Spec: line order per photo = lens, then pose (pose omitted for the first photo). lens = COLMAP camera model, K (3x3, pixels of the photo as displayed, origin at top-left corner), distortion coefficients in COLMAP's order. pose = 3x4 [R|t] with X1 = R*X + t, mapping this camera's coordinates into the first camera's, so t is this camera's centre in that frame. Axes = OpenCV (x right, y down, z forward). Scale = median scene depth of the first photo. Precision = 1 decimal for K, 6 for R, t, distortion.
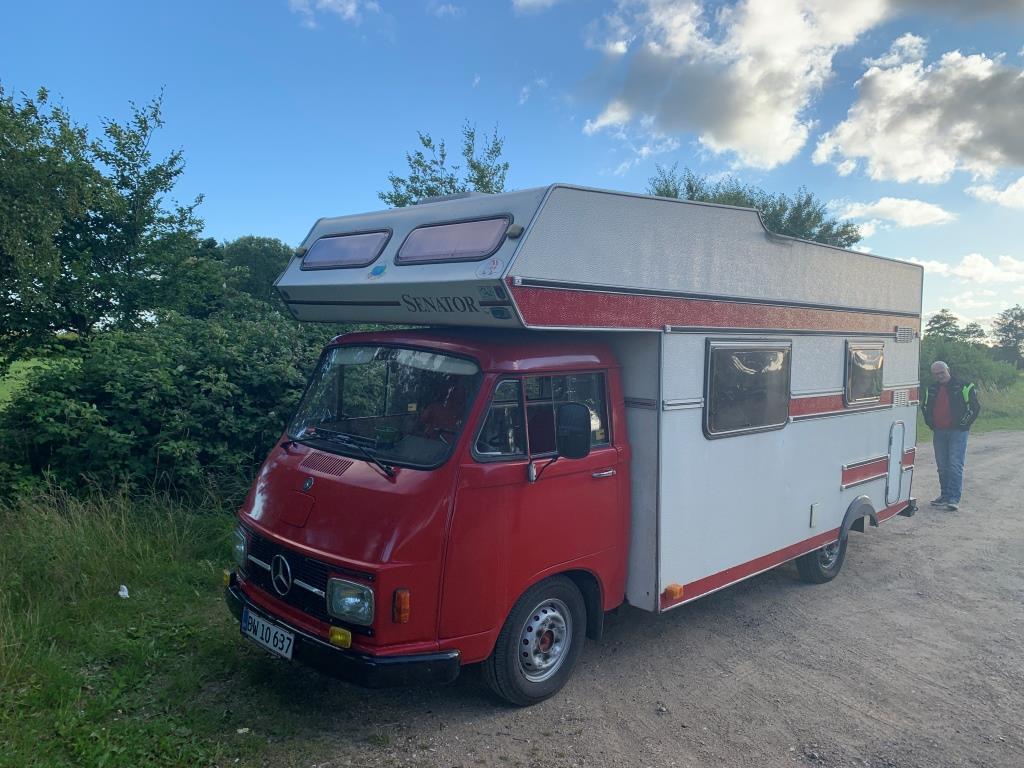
lens RADIAL K [[802.9, 0, 512.0], [0, 802.9, 384.0], [0, 0, 1]] dist [0.005186, -0.045827]
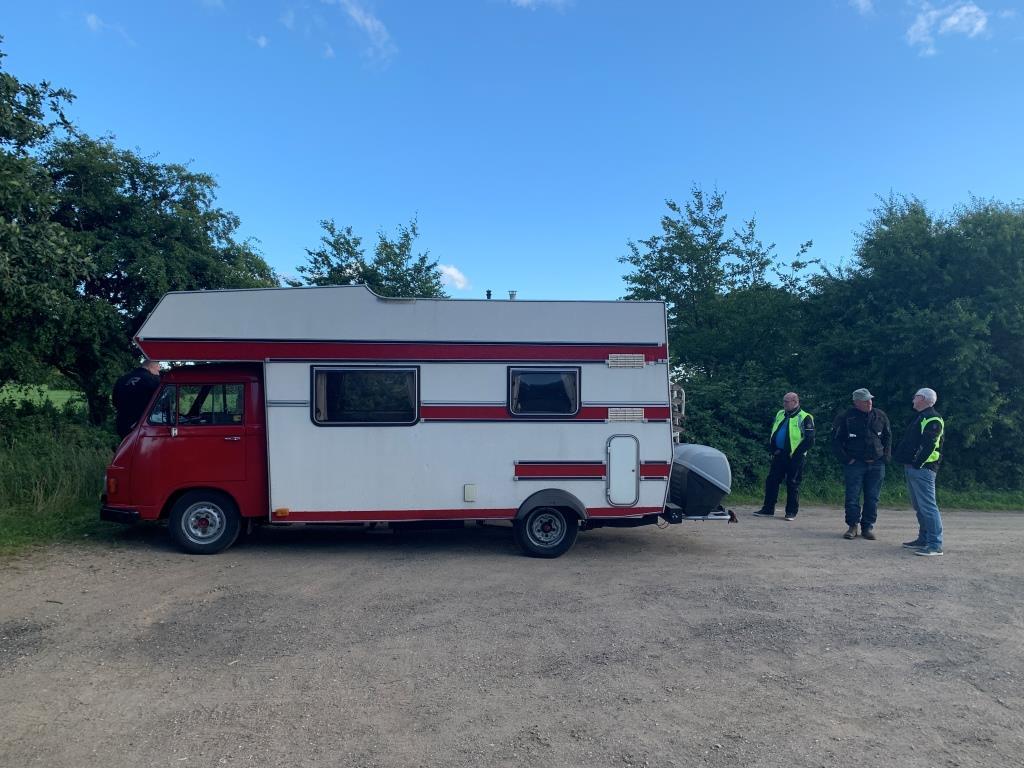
lens RADIAL K [[802.9, 0, 512.0], [0, 802.9, 384.0], [0, 0, 1]] dist [0.005186, -0.045827]
pose [[0.745228, -0.010307, -0.666730, 1.615405], [-0.030015, 0.998349, -0.048983, 0.050084], [0.666134, 0.056515, 0.743688, 0.036301]]
